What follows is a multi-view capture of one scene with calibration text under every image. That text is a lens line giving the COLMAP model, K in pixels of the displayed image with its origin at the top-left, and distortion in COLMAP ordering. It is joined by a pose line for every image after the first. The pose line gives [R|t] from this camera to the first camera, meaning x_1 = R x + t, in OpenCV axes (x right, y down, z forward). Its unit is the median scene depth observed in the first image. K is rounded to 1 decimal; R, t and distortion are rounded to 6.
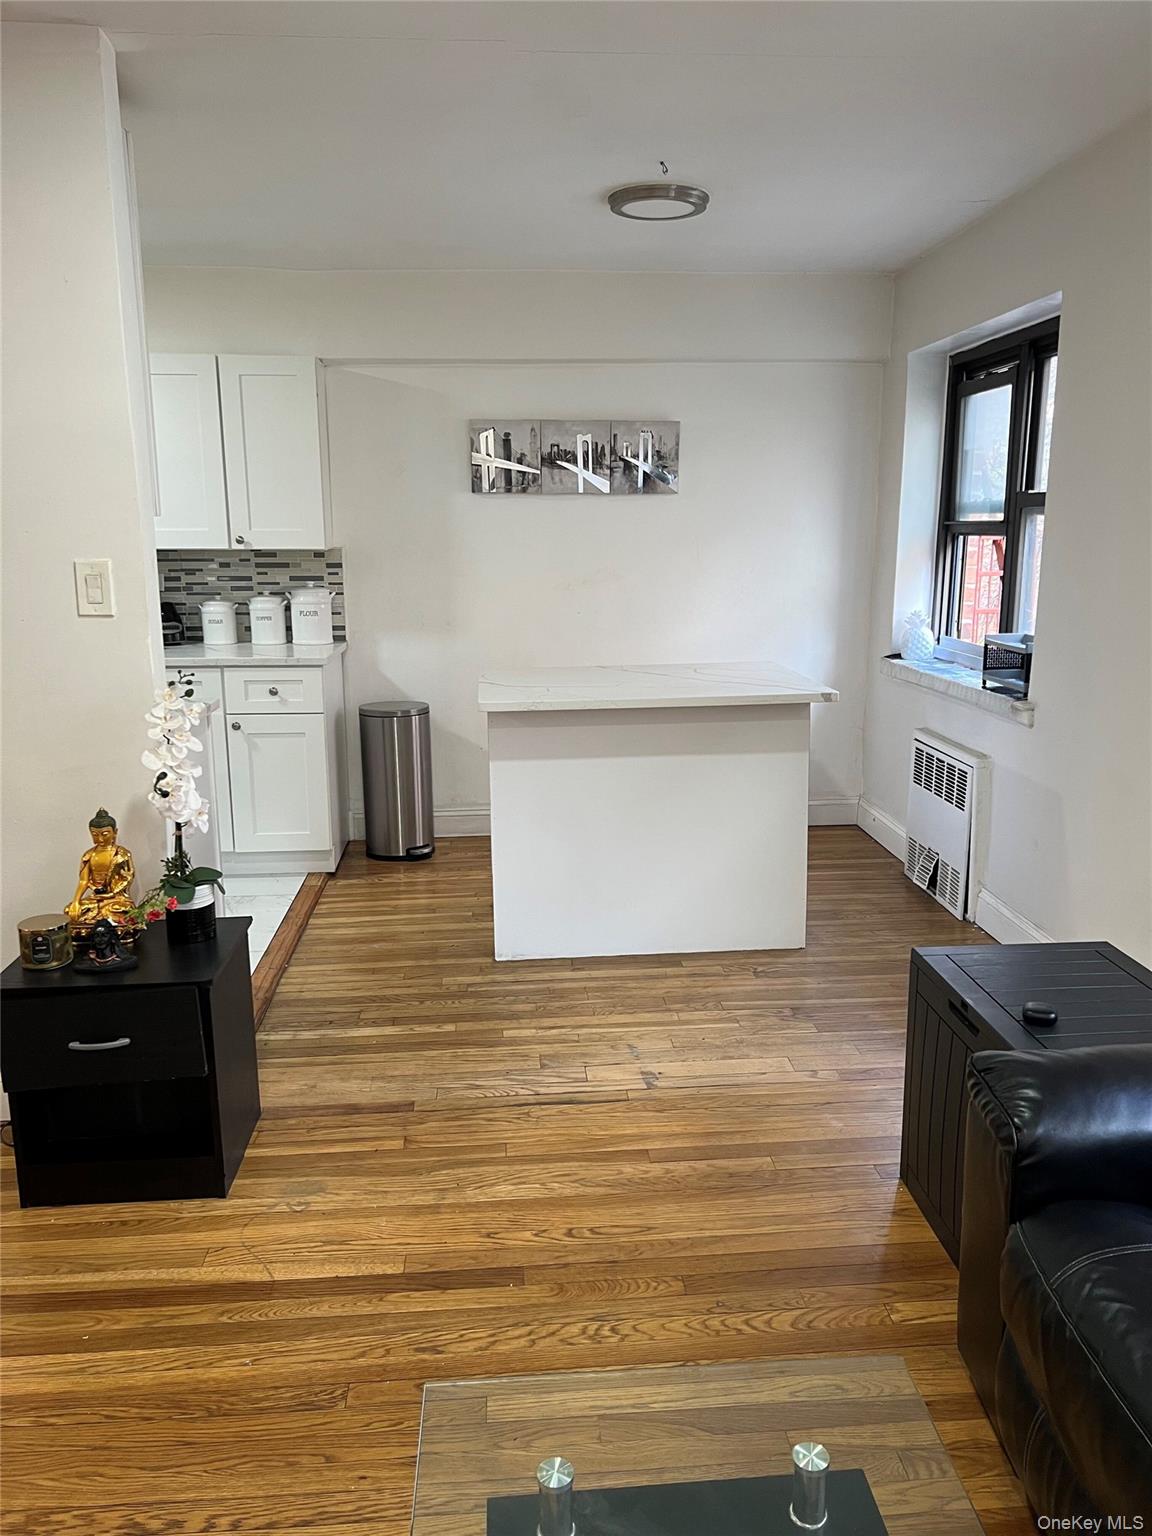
lens RADIAL K [[1155.5, 0, 586.4], [0, 1155.5, 767.0], [0, 0, 1]] dist [0.058314, -0.063250]
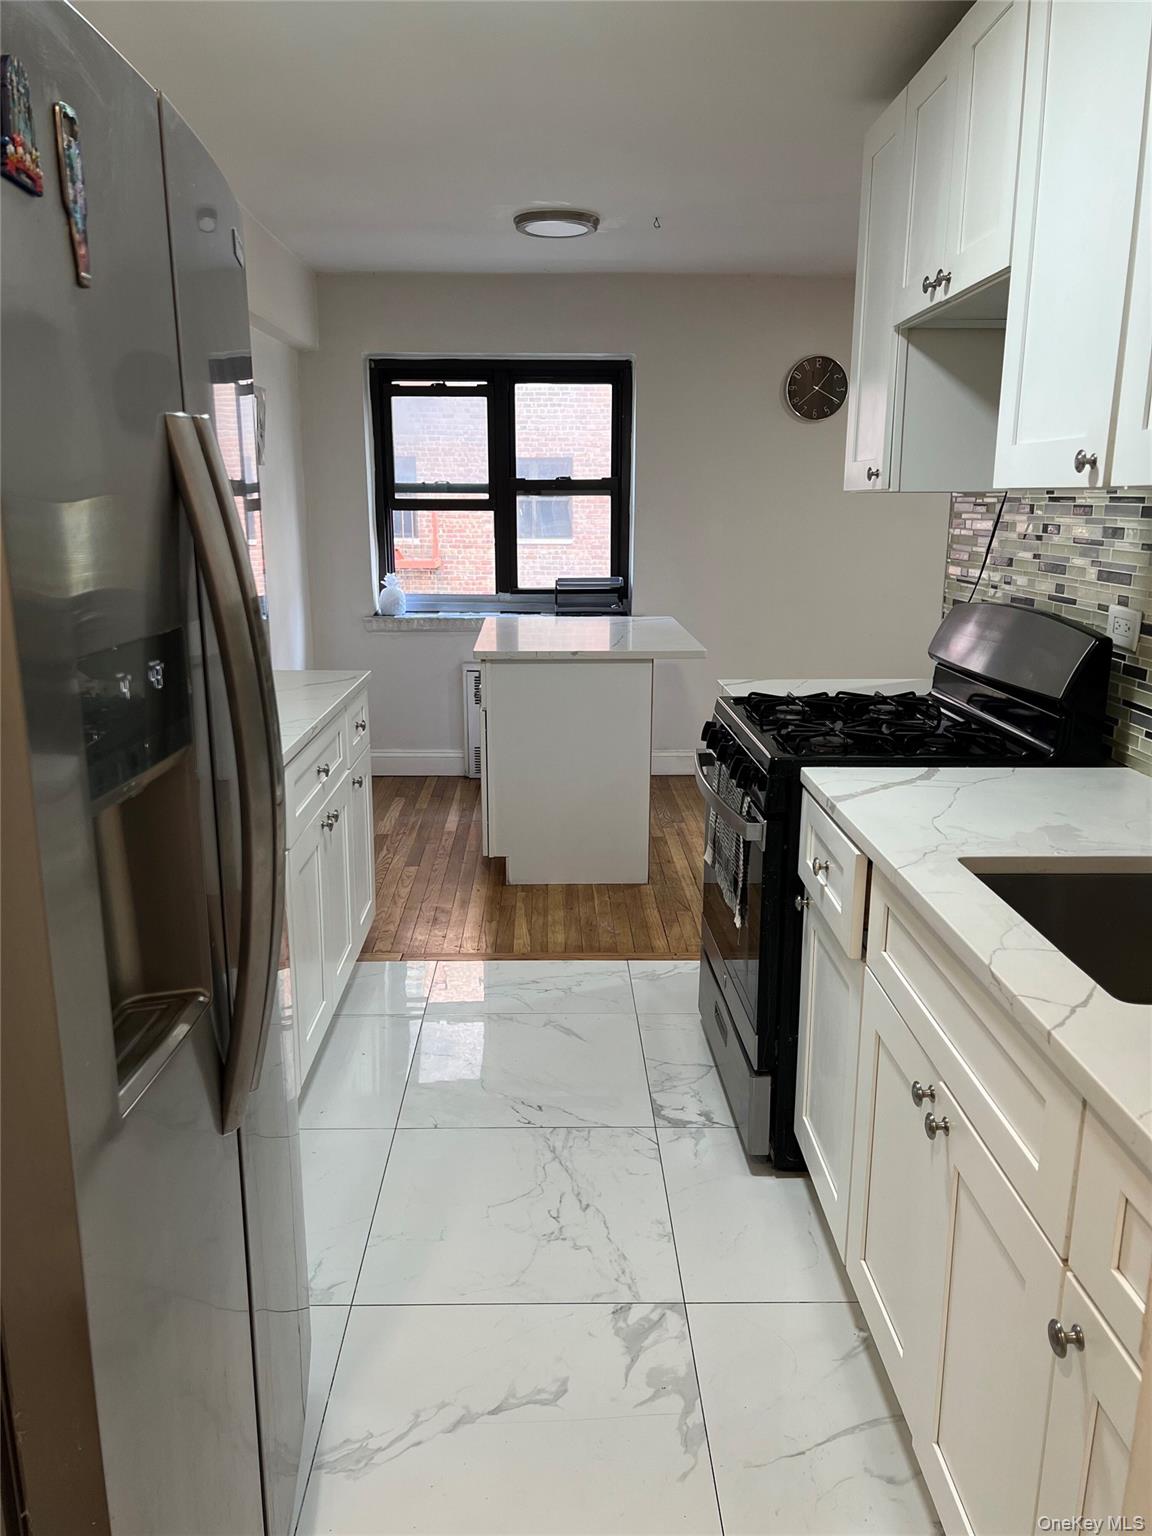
lens RADIAL K [[1155.5, 0, 573.5], [0, 1155.5, 773.2], [0, 0, 1]] dist [0.058314, -0.063250]
pose [[0.061608, -0.233183, 0.970479, -1.132873], [0.208703, 0.953842, 0.215936, -0.194687], [-0.976037, 0.189239, 0.107431, 0.897278]]
